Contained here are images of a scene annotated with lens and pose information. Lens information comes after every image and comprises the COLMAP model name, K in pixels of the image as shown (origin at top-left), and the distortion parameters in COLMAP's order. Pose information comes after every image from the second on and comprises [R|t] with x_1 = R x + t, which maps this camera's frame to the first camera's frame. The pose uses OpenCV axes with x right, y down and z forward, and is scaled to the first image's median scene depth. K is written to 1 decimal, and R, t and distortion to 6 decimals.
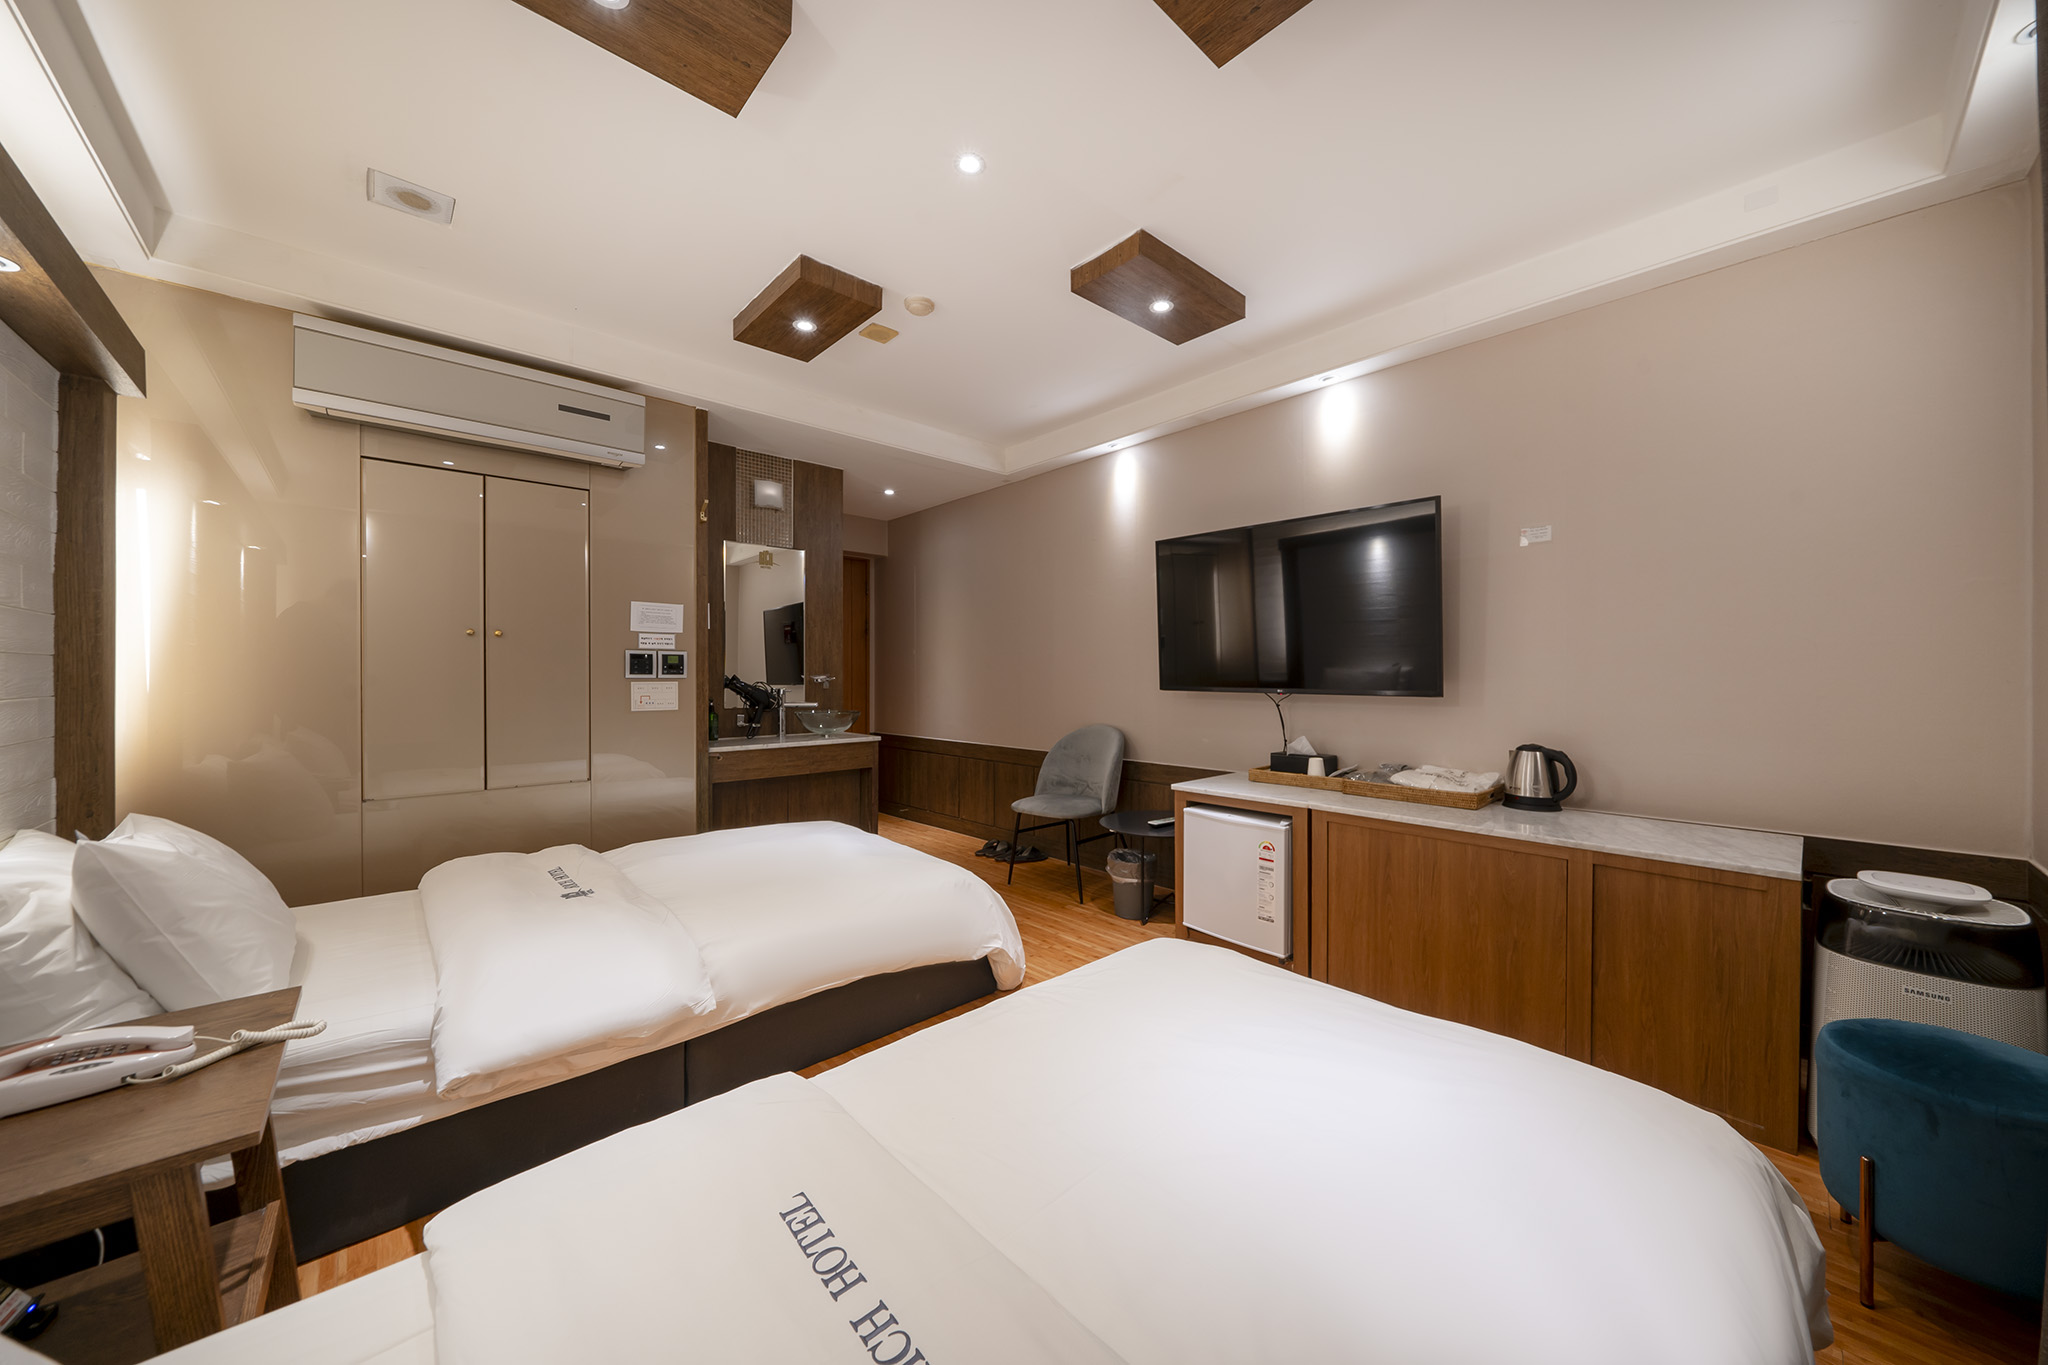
lens RADIAL K [[703.3, 0, 1046.3], [0, 703.3, 686.8], [0, 0, 1]] dist [-0.005447, -0.000009]
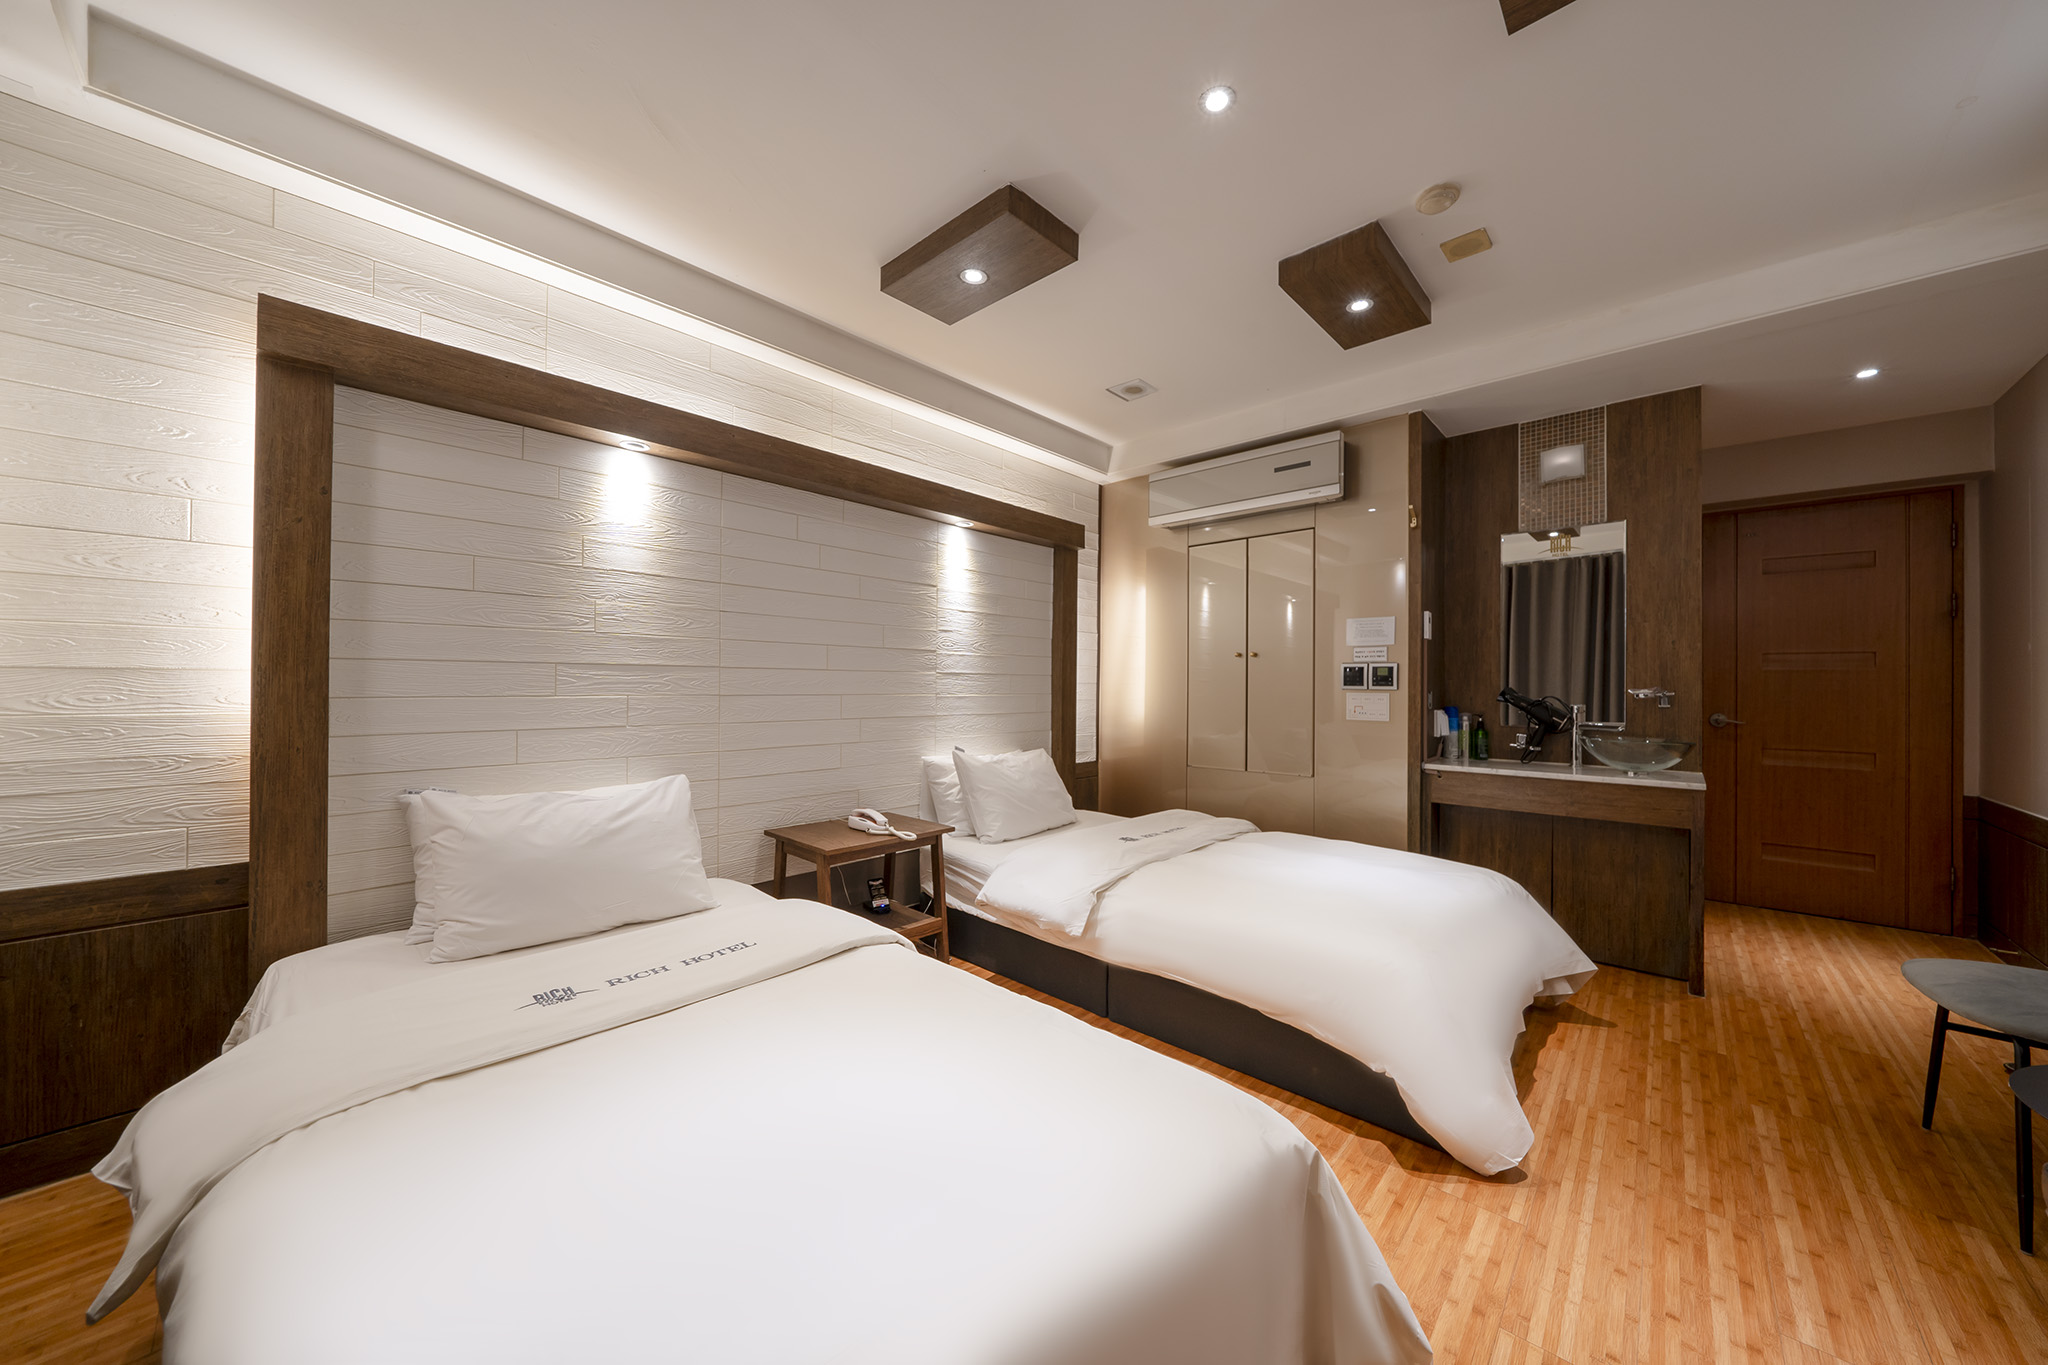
lens RADIAL K [[703.3, 0, 1046.3], [0, 703.3, 686.8], [0, 0, 1]] dist [-0.005447, -0.000009]
pose [[0.080128, -0.001328, -0.996784, 0.437127], [-0.024075, 0.999705, -0.003267, -0.001509], [0.996494, 0.024260, 0.080072, 0.428668]]
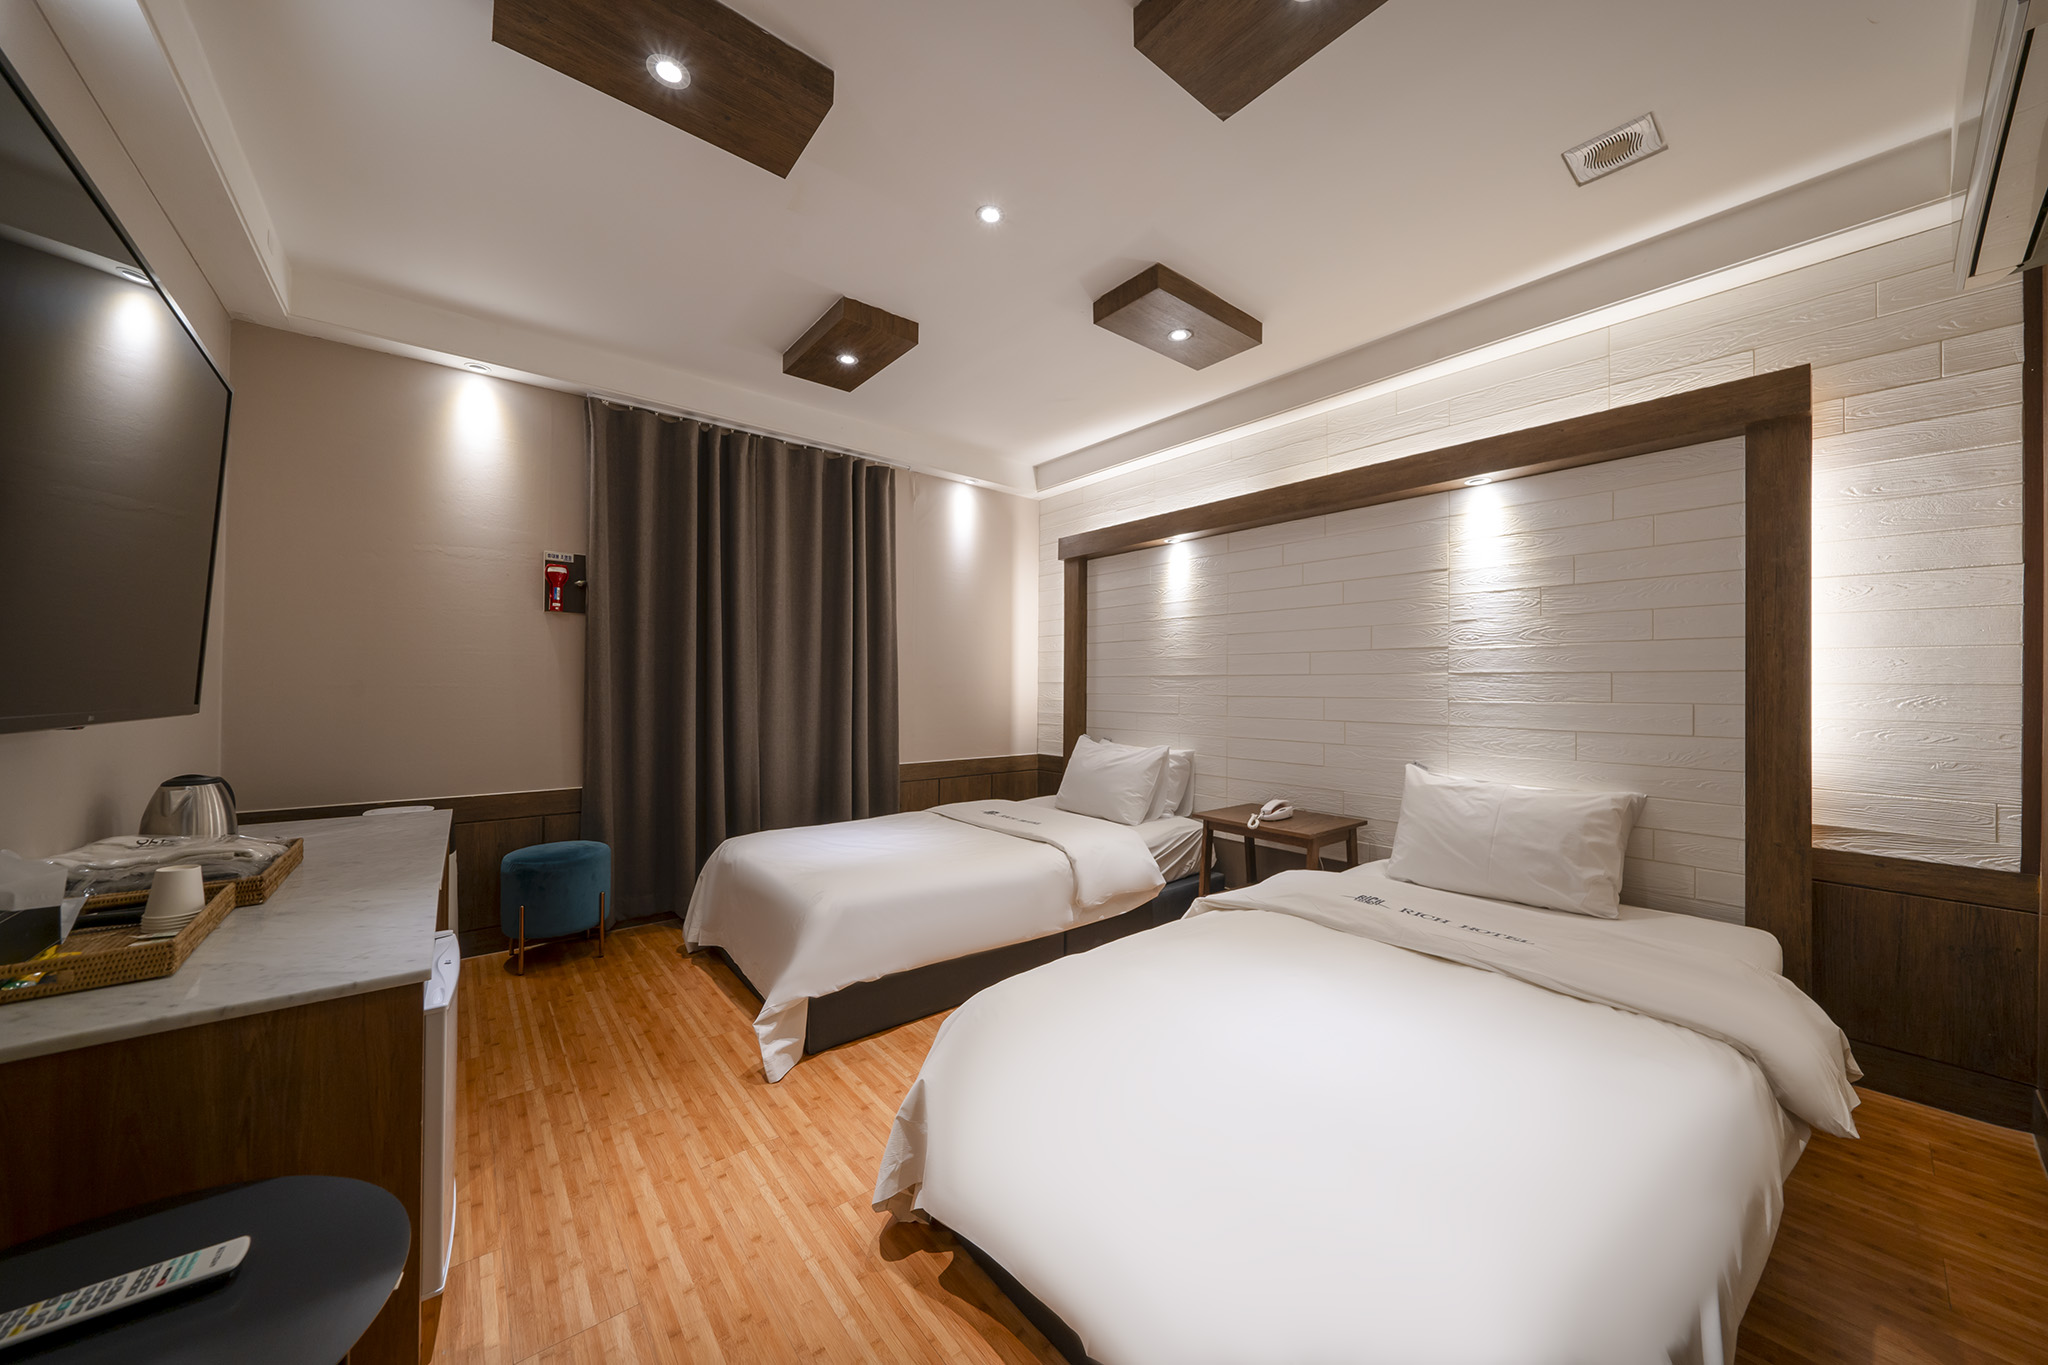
lens RADIAL K [[707.1, 0, 1029.8], [0, 707.1, 685.8], [0, 0, 1]] dist [-0.002026, -0.000062]
pose [[-0.997298, -0.006454, 0.073175, -0.123535], [-0.005182, 0.999832, 0.017563, -0.017917], [-0.073276, 0.017137, -0.997164, 1.196565]]
